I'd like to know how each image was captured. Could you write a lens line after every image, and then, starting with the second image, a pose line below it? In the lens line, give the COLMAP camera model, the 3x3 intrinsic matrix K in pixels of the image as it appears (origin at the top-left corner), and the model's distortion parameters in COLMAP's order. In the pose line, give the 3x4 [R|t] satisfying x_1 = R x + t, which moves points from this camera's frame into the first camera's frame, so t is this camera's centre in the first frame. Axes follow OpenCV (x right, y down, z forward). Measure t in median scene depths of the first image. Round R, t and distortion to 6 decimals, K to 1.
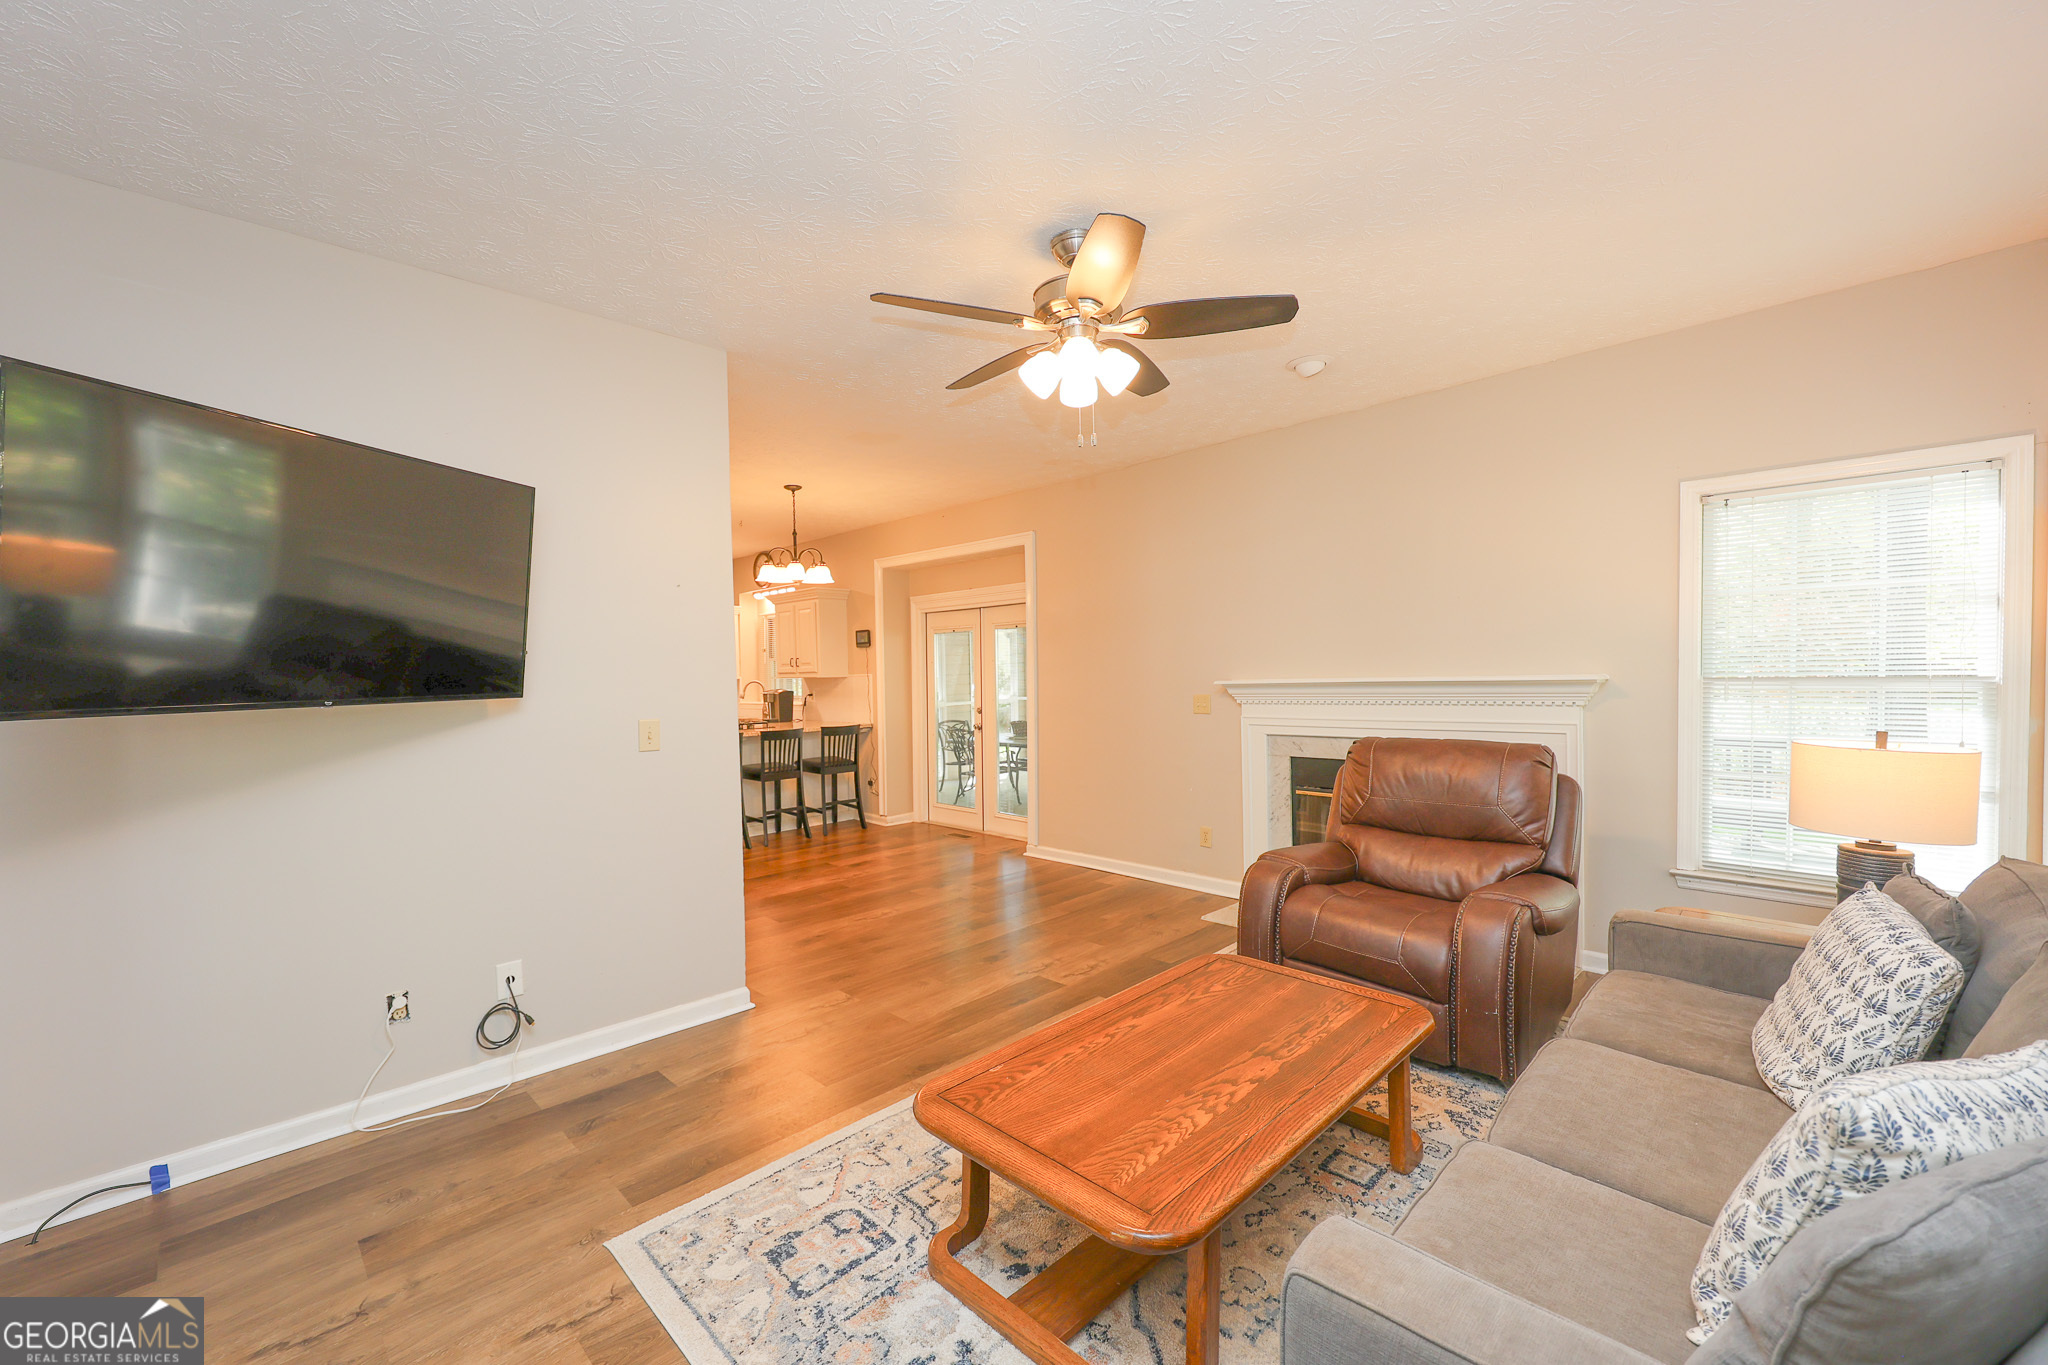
lens RADIAL K [[825.4, 0, 1014.6], [0, 825.4, 690.0], [0, 0, 1]] dist [0.000712, 0.000253]
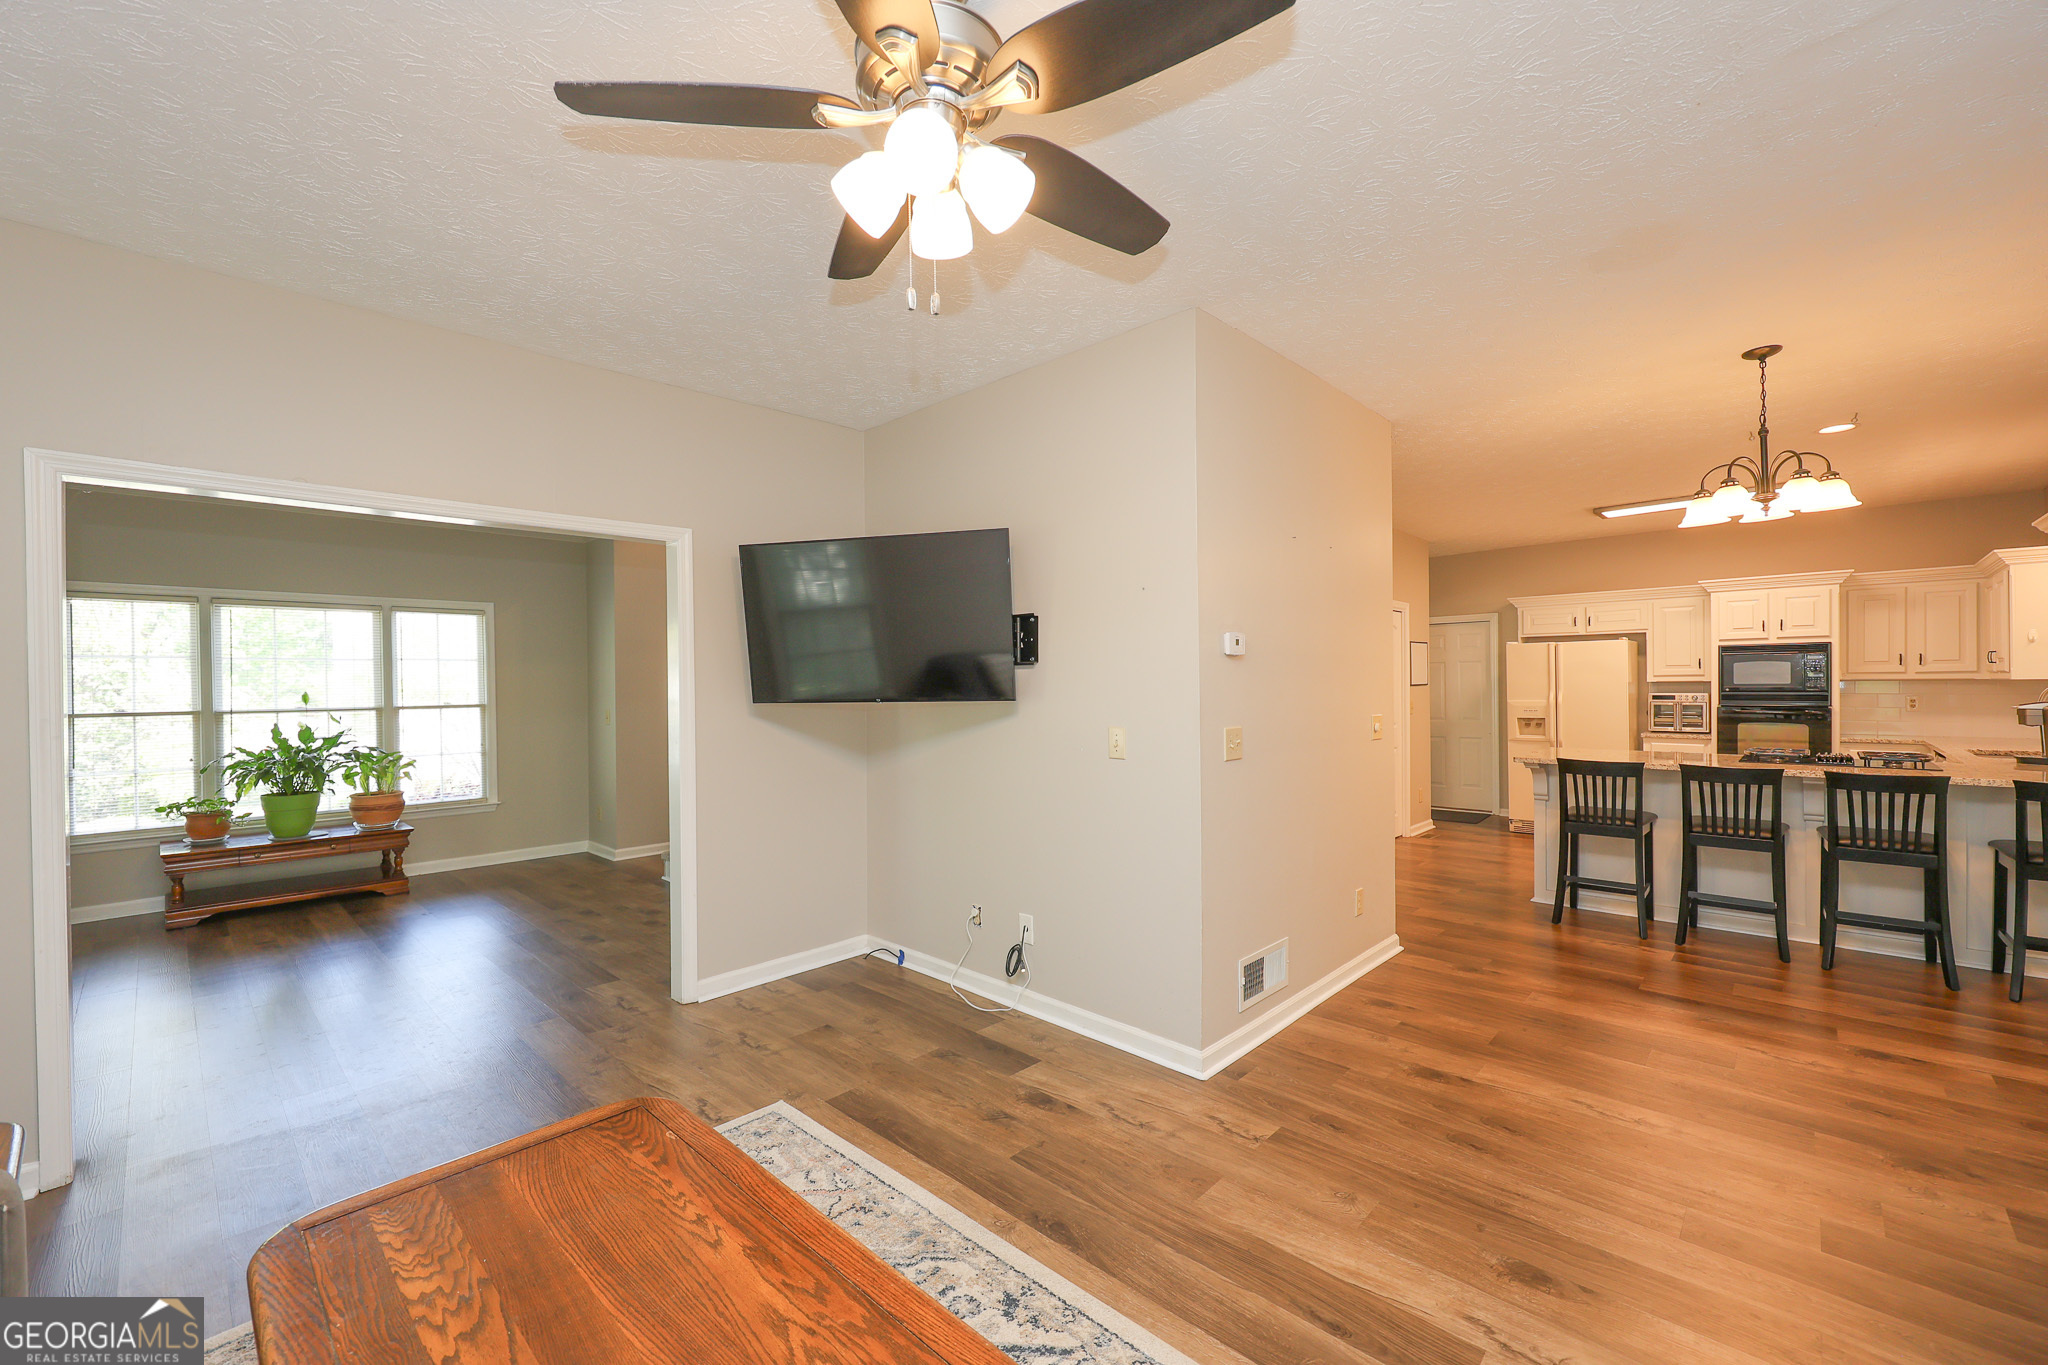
lens RADIAL K [[825.4, 0, 1014.6], [0, 825.4, 685.2], [0, 0, 1]] dist [0.000712, 0.000253]
pose [[0.026978, 0.018784, -0.999460, 0.580590], [-0.010815, 0.999770, 0.018498, -0.034538], [0.999578, 0.010311, 0.027175, 0.889972]]
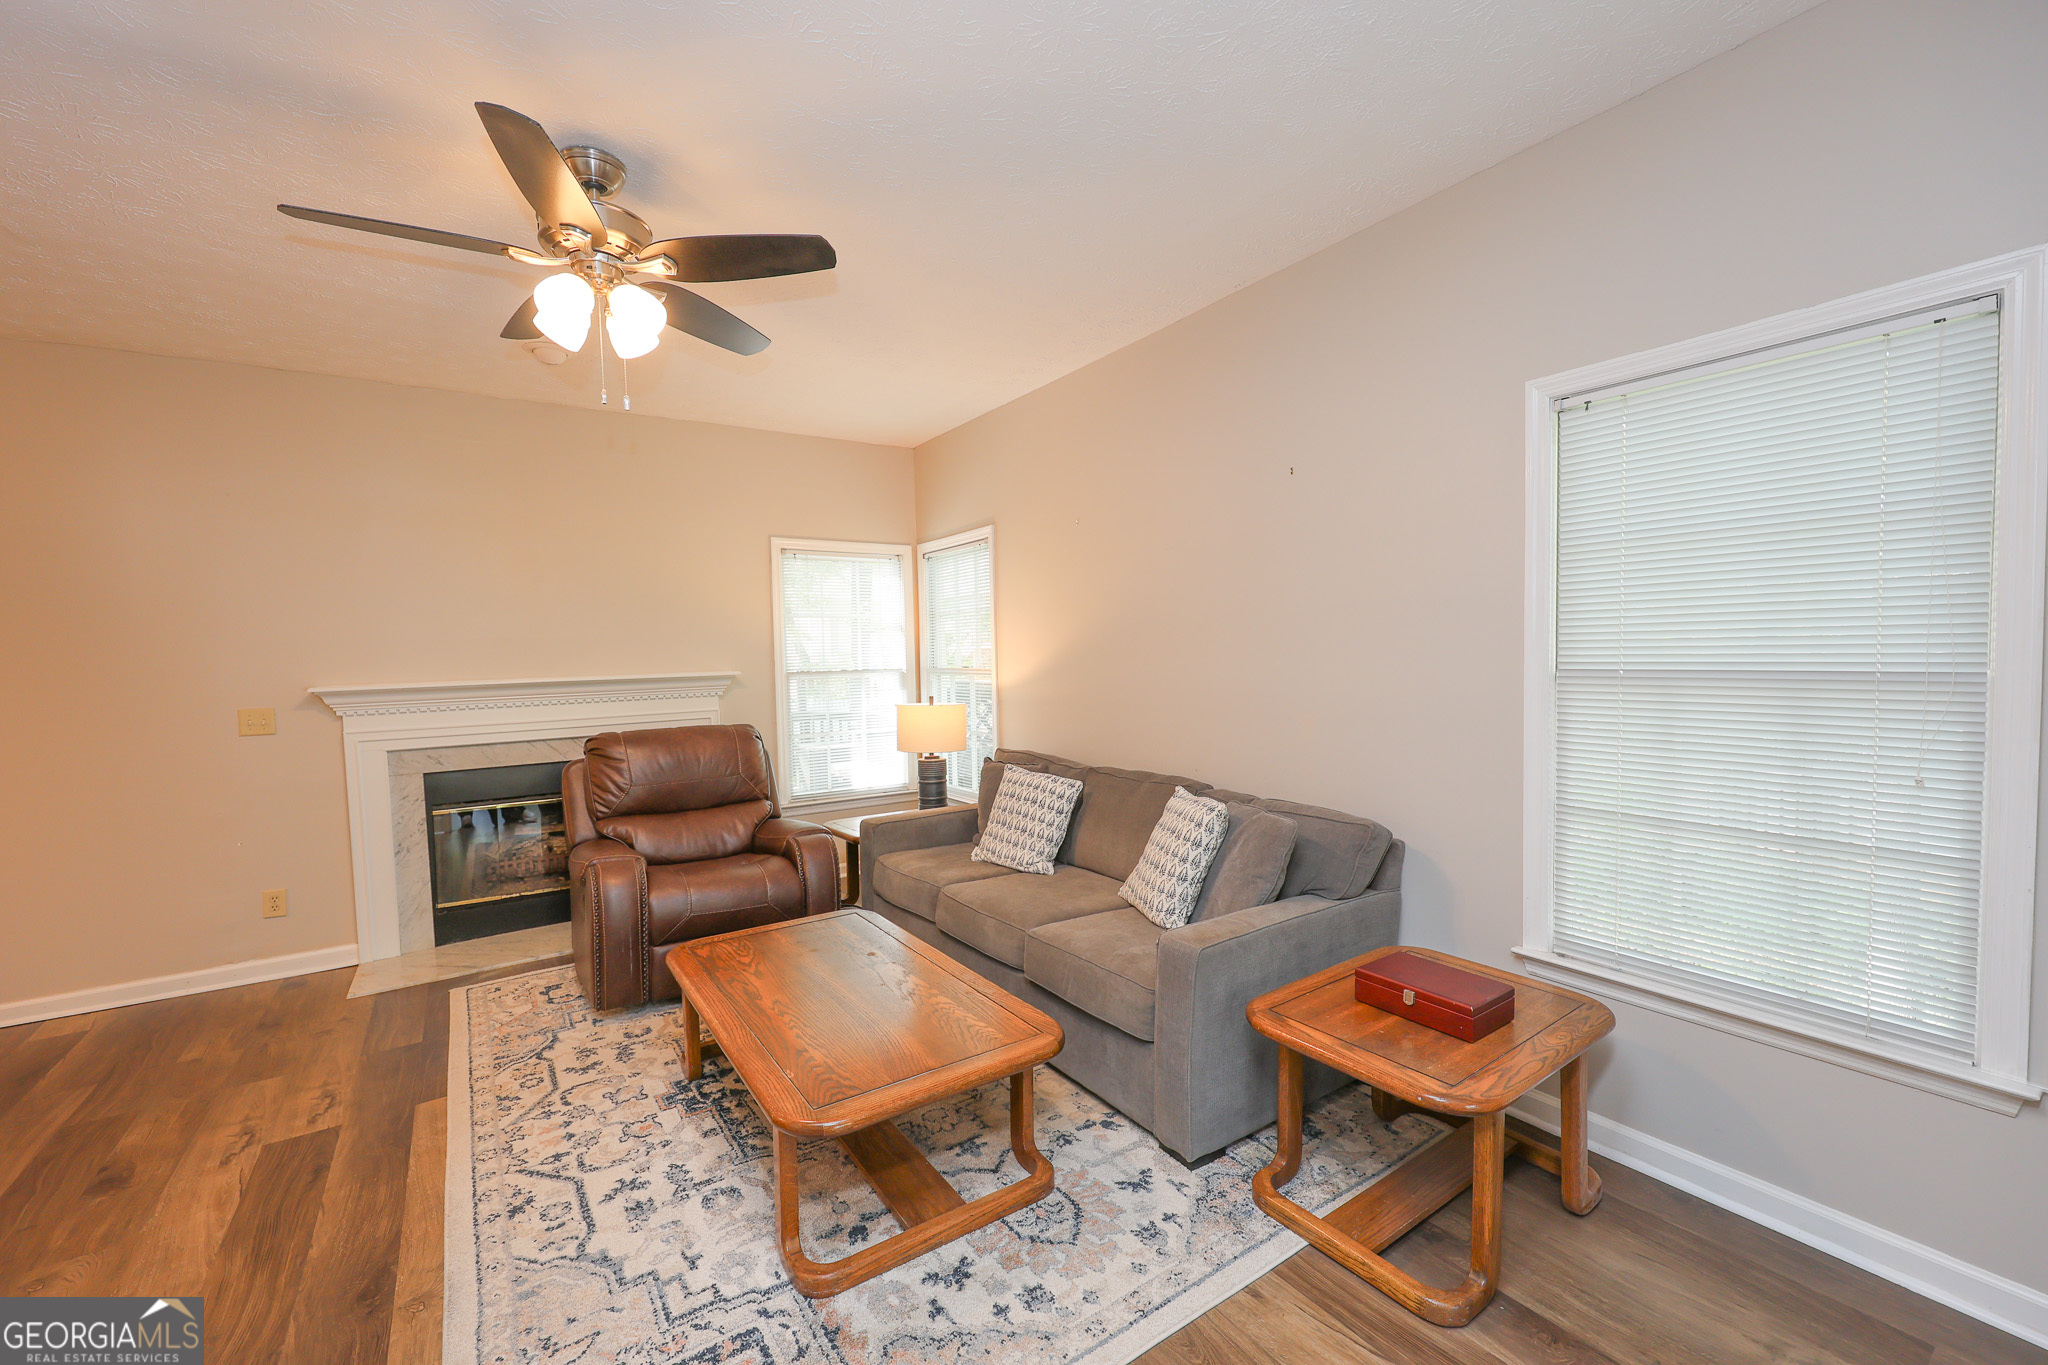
lens RADIAL K [[825.4, 0, 1016.1], [0, 825.4, 688.1], [0, 0, 1]] dist [0.000712, 0.000253]
pose [[0.187290, -0.024243, 0.982006, -0.594673], [0.041040, 0.999016, 0.016835, 0.005869], [-0.981447, 0.037148, 0.188100, 0.361992]]
